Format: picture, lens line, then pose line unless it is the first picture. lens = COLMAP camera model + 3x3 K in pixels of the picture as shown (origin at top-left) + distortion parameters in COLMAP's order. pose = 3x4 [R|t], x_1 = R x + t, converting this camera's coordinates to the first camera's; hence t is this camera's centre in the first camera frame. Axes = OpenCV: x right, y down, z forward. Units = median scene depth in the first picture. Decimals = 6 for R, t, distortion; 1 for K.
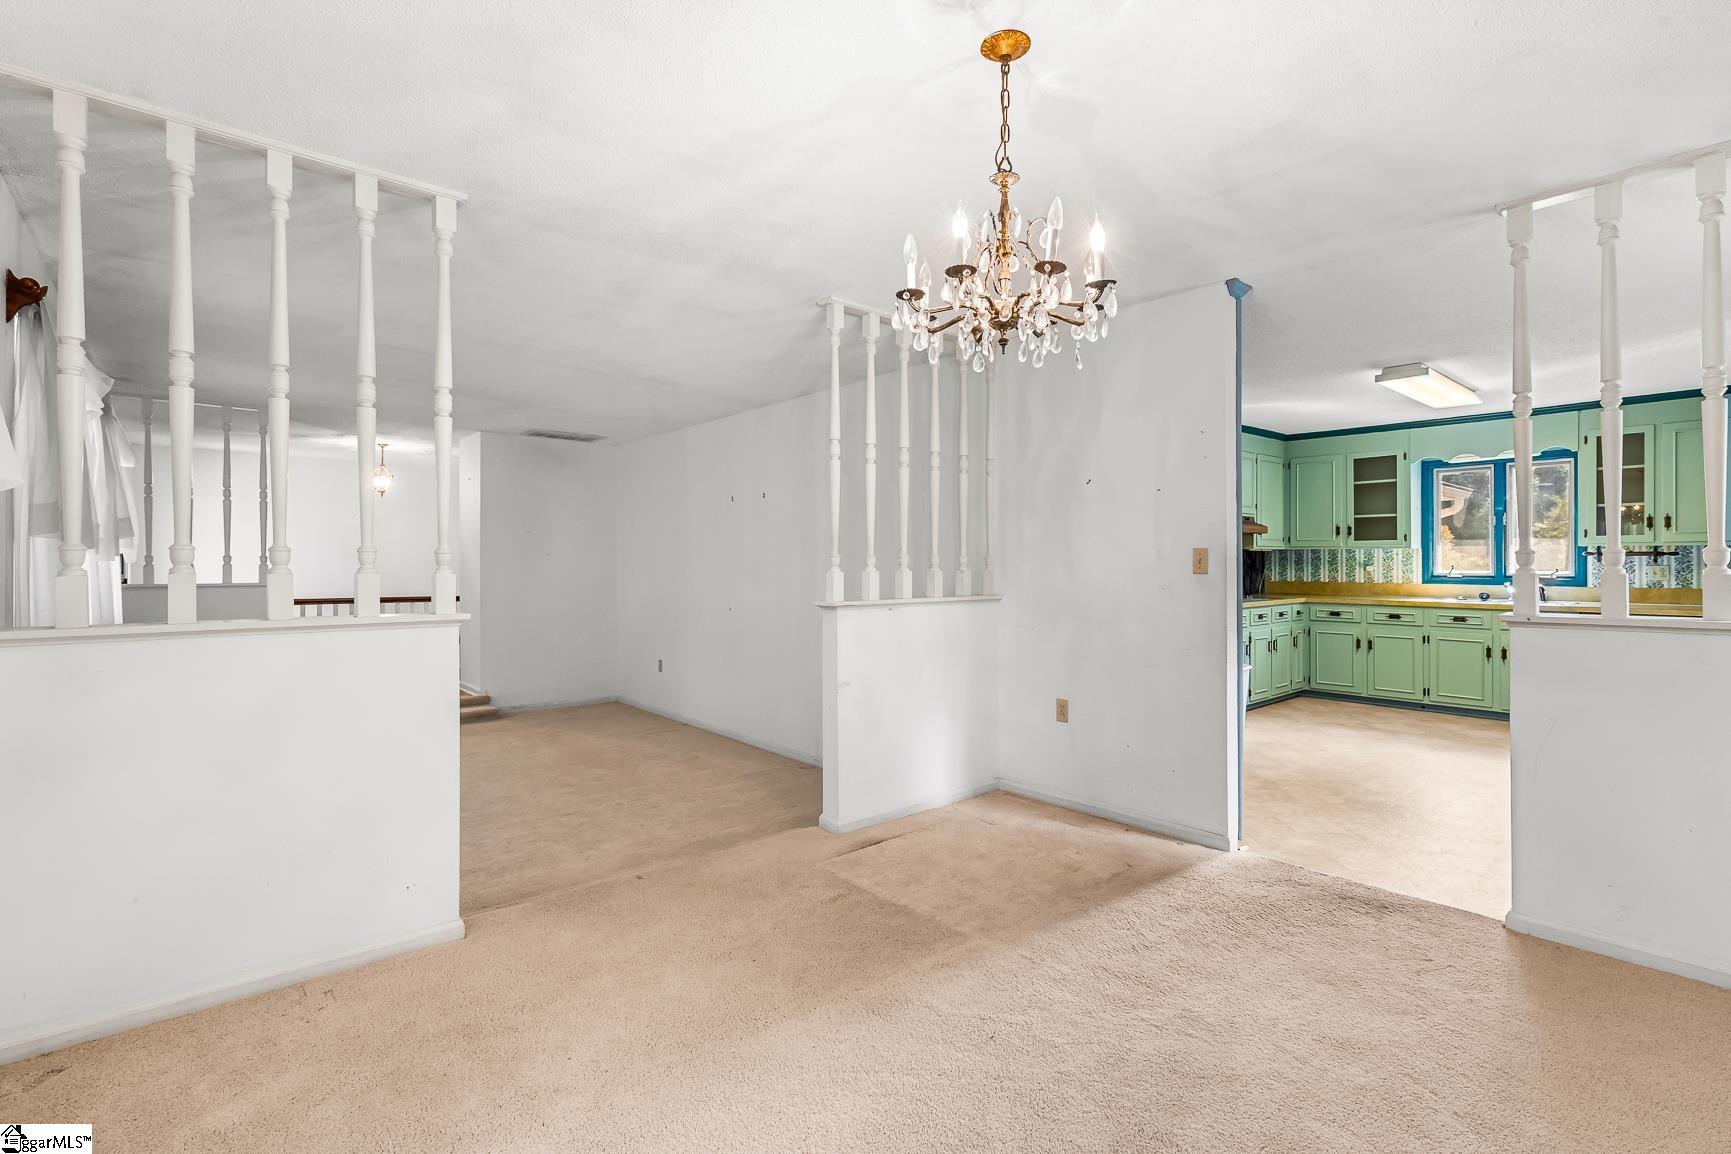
lens RADIAL K [[791.5, 0, 863.2], [0, 791.5, 565.6], [0, 0, 1]] dist [-0.005928, 0.000367]
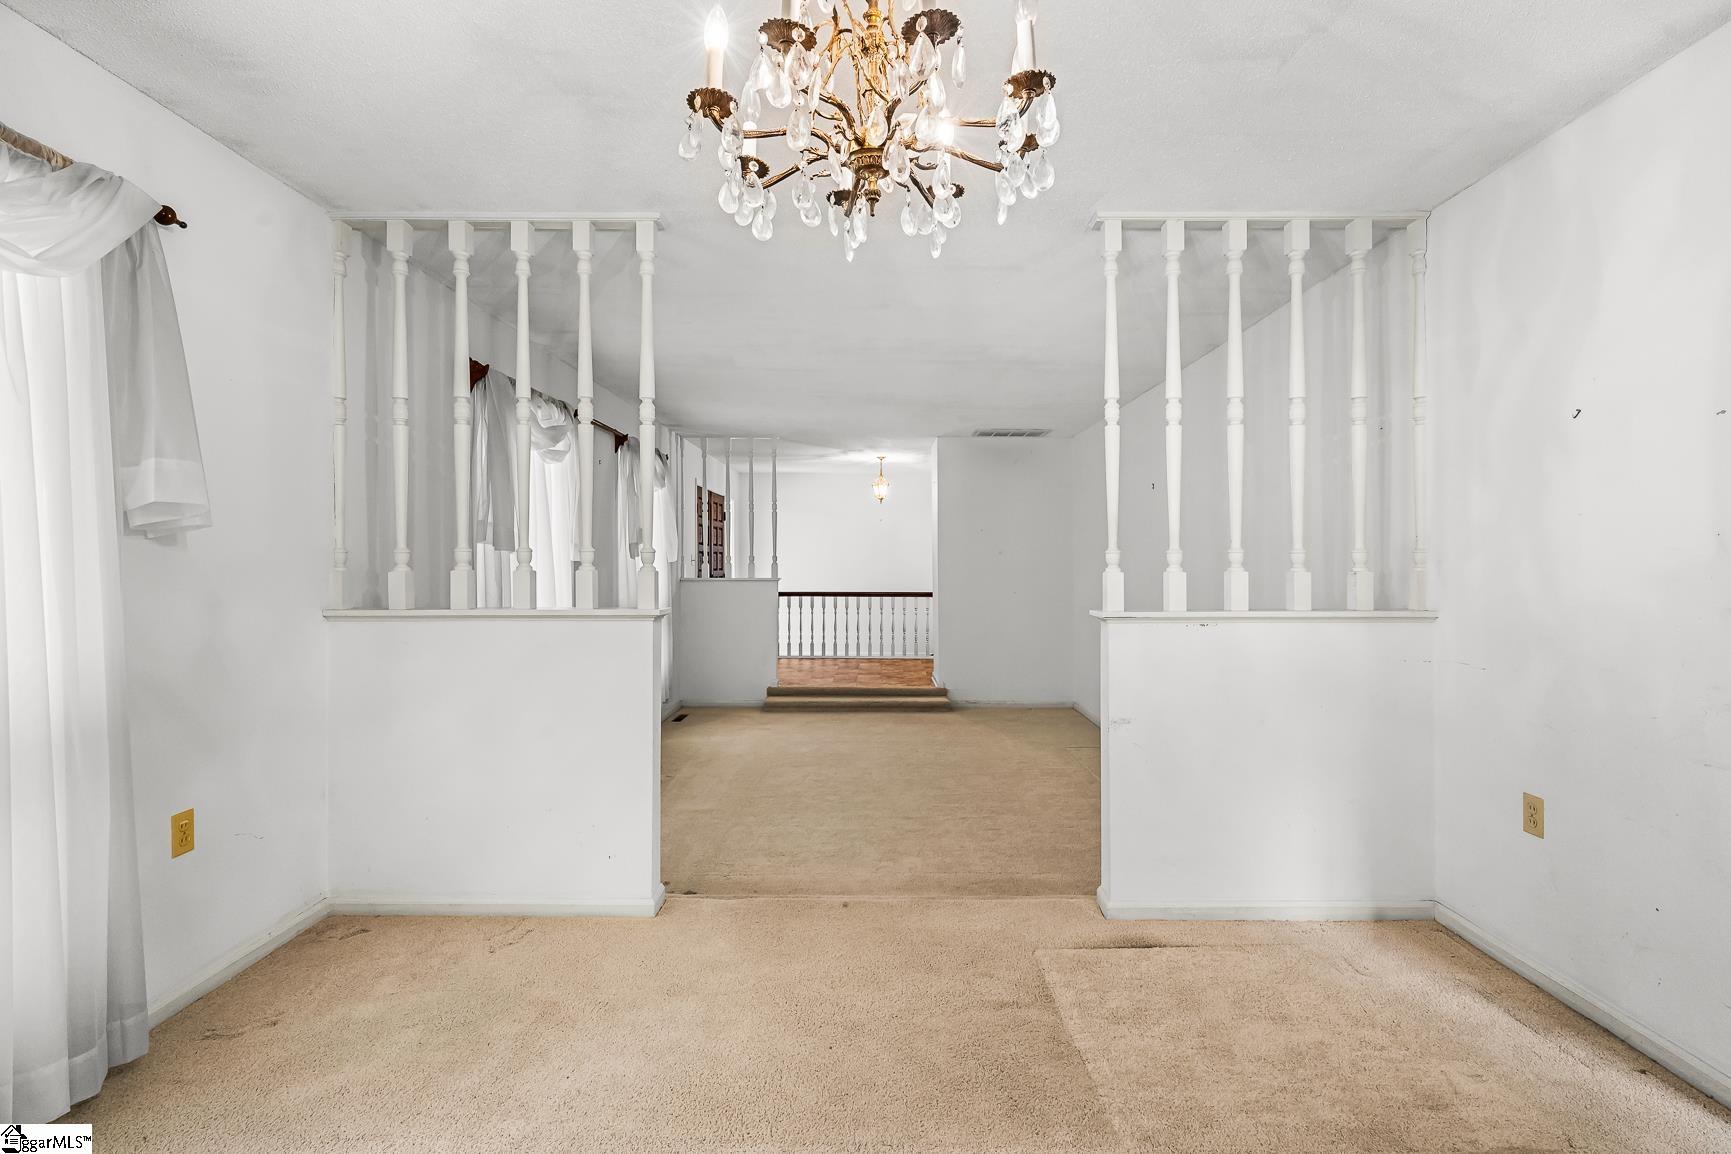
lens RADIAL K [[798.2, 0, 866.9], [0, 798.2, 562.5], [0, 0, 1]] dist [-0.003789, 0.000587]
pose [[0.757420, -0.002089, -0.652925, 0.275865], [0.000848, 0.999997, -0.002217, 0.000095], [0.652928, 0.001125, 0.757419, 0.256025]]
